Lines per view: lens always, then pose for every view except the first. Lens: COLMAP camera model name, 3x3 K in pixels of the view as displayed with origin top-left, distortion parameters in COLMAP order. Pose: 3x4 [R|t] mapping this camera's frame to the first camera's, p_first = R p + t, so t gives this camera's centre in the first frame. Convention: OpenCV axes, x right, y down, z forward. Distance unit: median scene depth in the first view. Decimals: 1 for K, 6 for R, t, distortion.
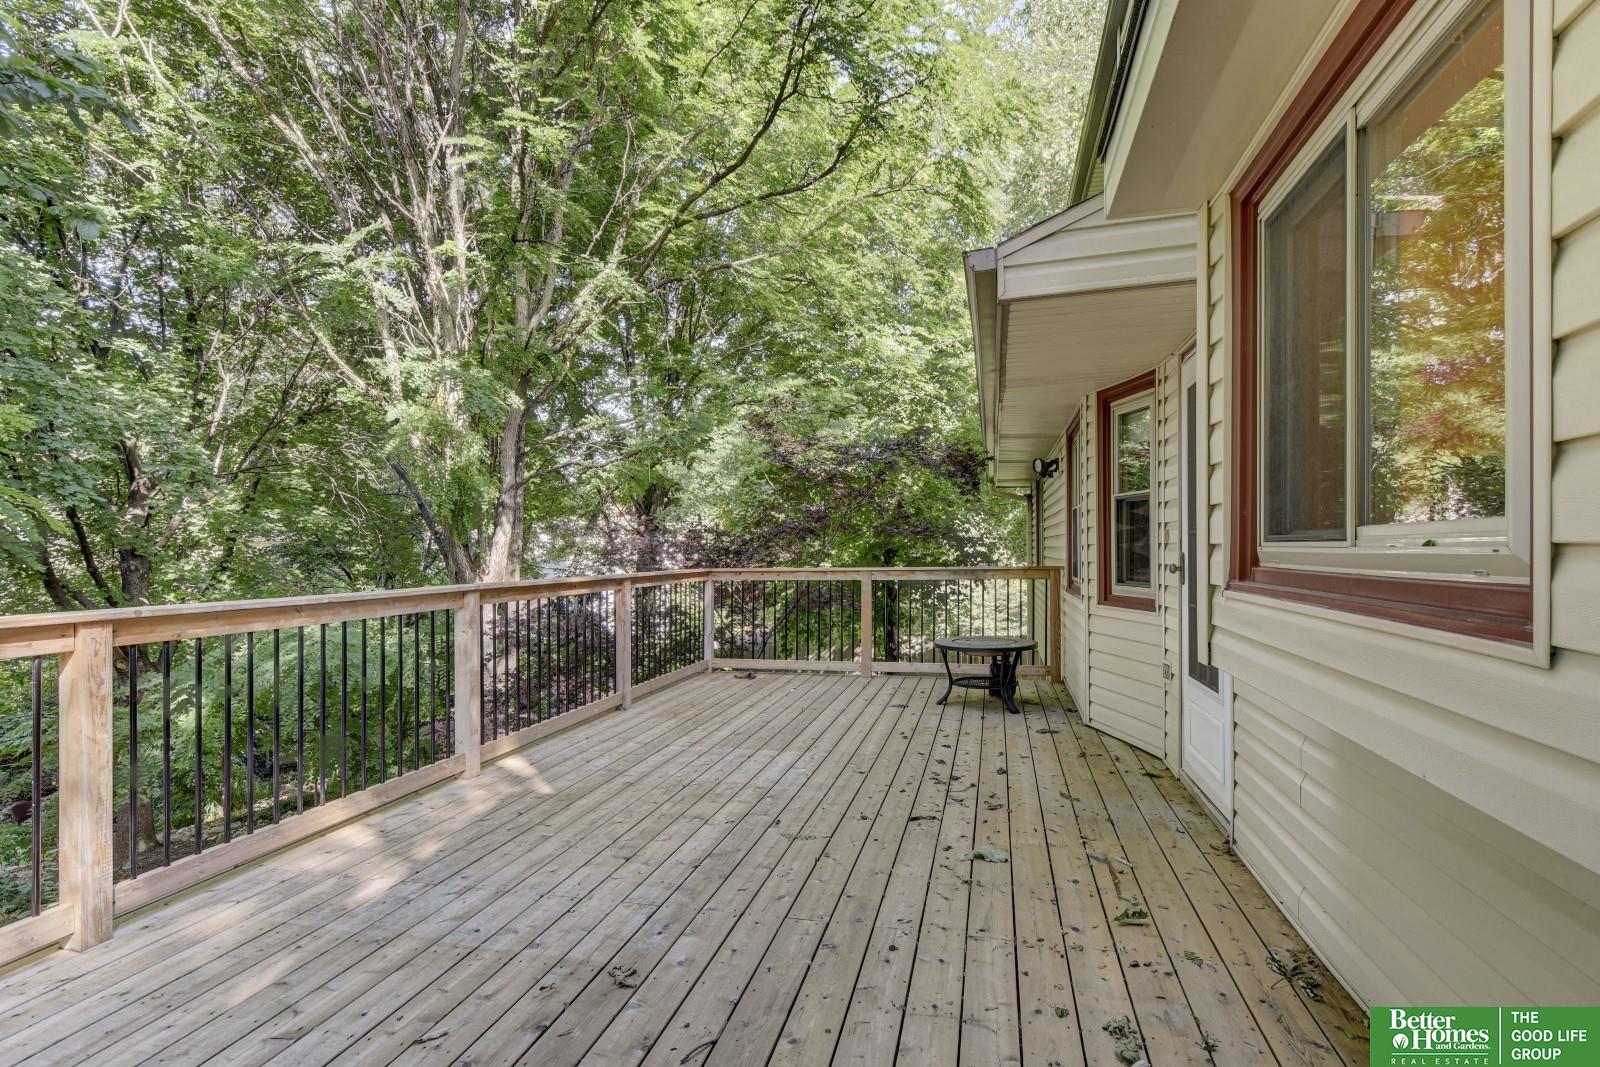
lens RADIAL K [[765.3, 0, 796.9], [0, 765.3, 556.0], [0, 0, 1]] dist [-0.001338, -0.000130]
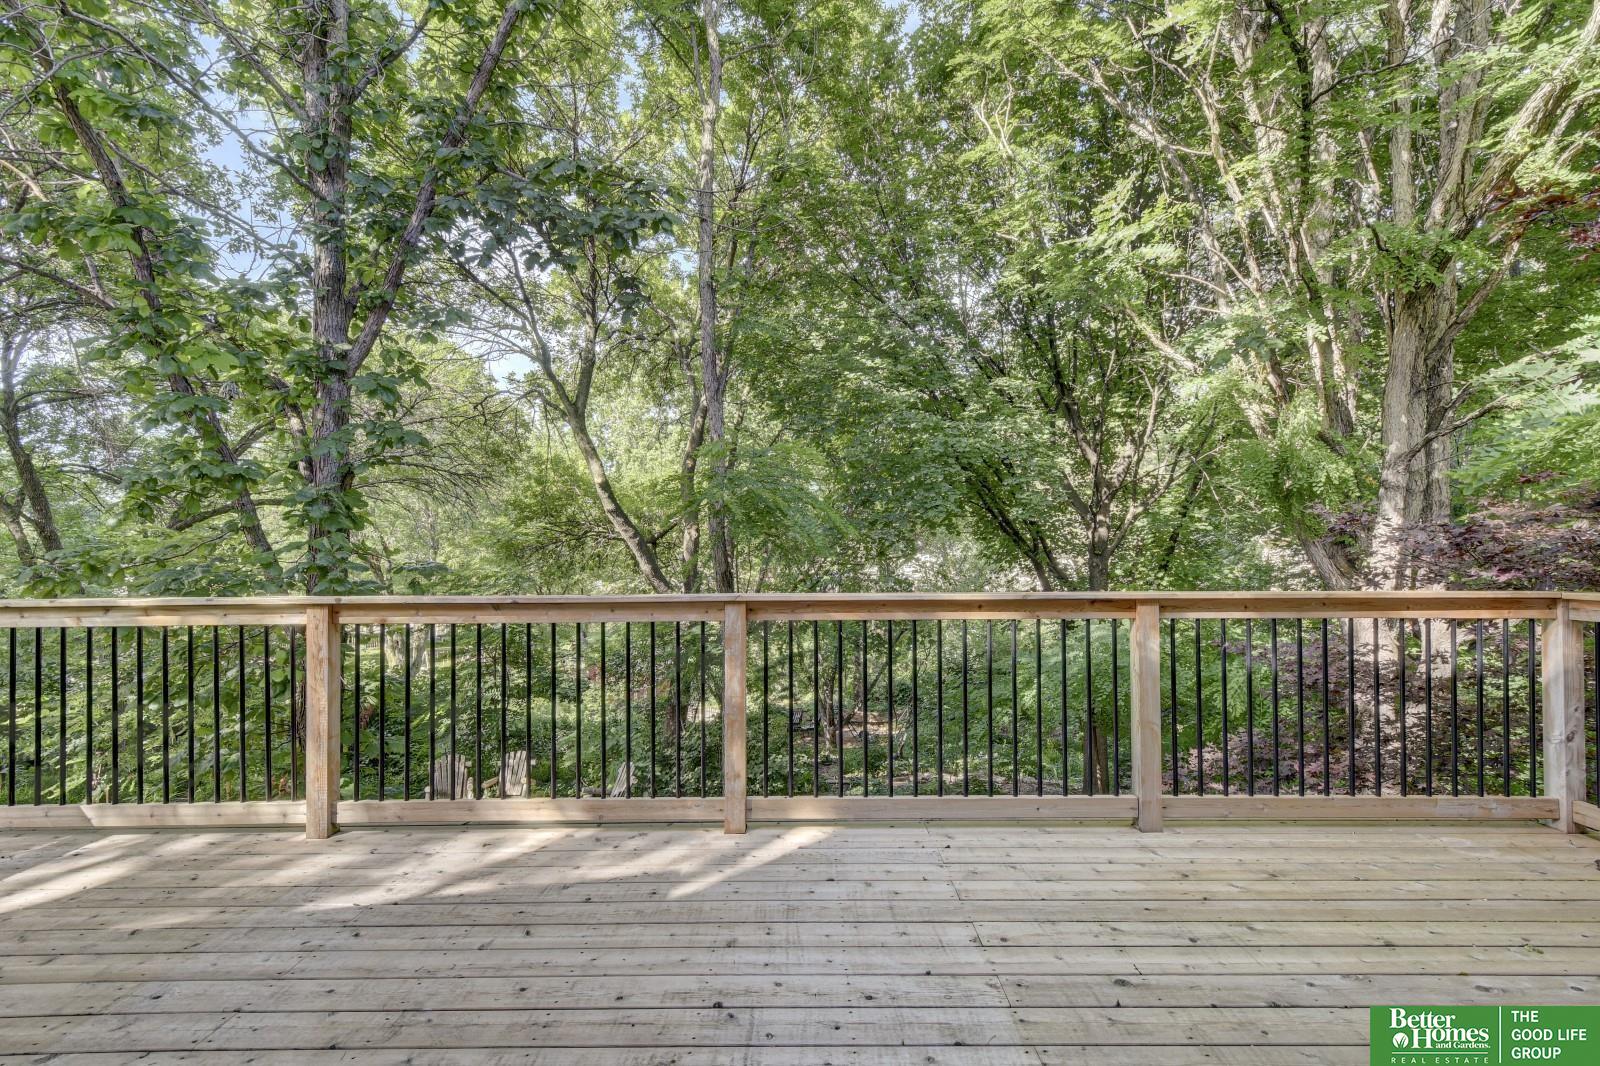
lens RADIAL K [[742.8, 0, 830.6], [0, 742.8, 528.3], [0, 0, 1]] dist [0.013290, -0.000222]
pose [[0.249451, -0.000835, -0.968387, 0.412126], [-0.002183, 0.999997, -0.001424, -0.036309], [0.968385, 0.002469, 0.249448, 1.021546]]
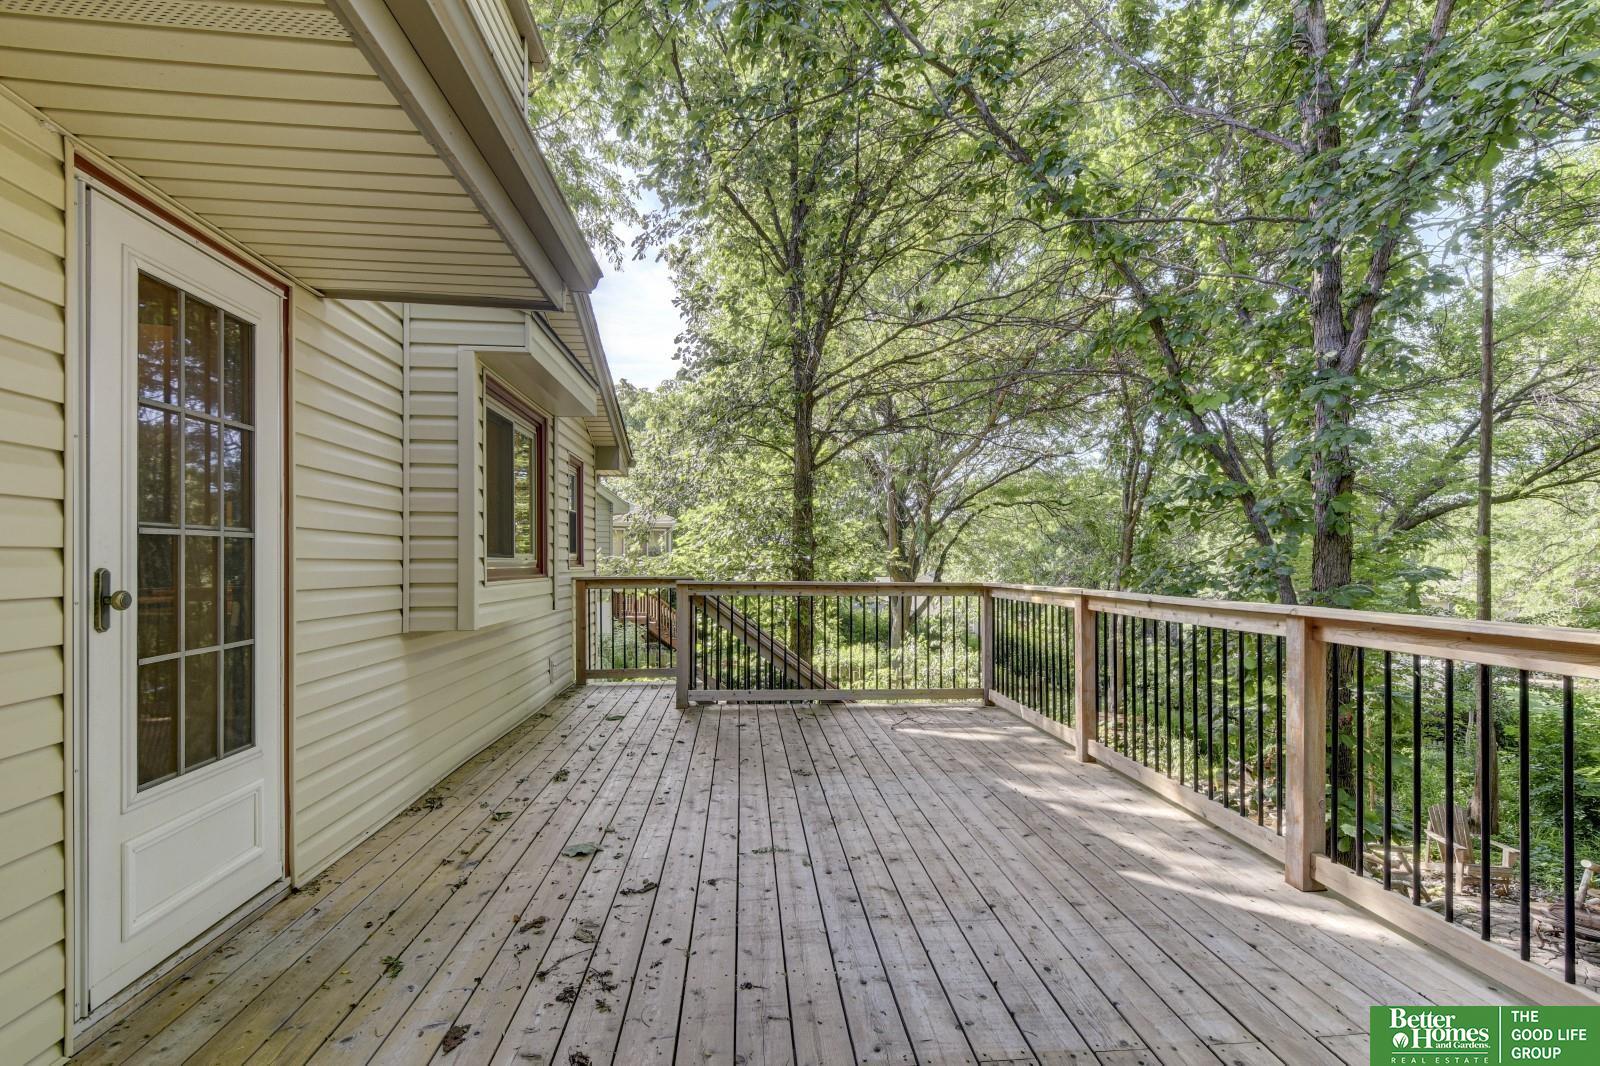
lens RADIAL K [[765.3, 0, 796.9], [0, 765.3, 555.5], [0, 0, 1]] dist [-0.001338, -0.000130]
pose [[-0.947836, 0.000007, -0.318757, 0.250659], [0.000347, 0.999999, -0.001013, -0.009862], [0.318757, -0.001071, -0.947836, 1.719425]]
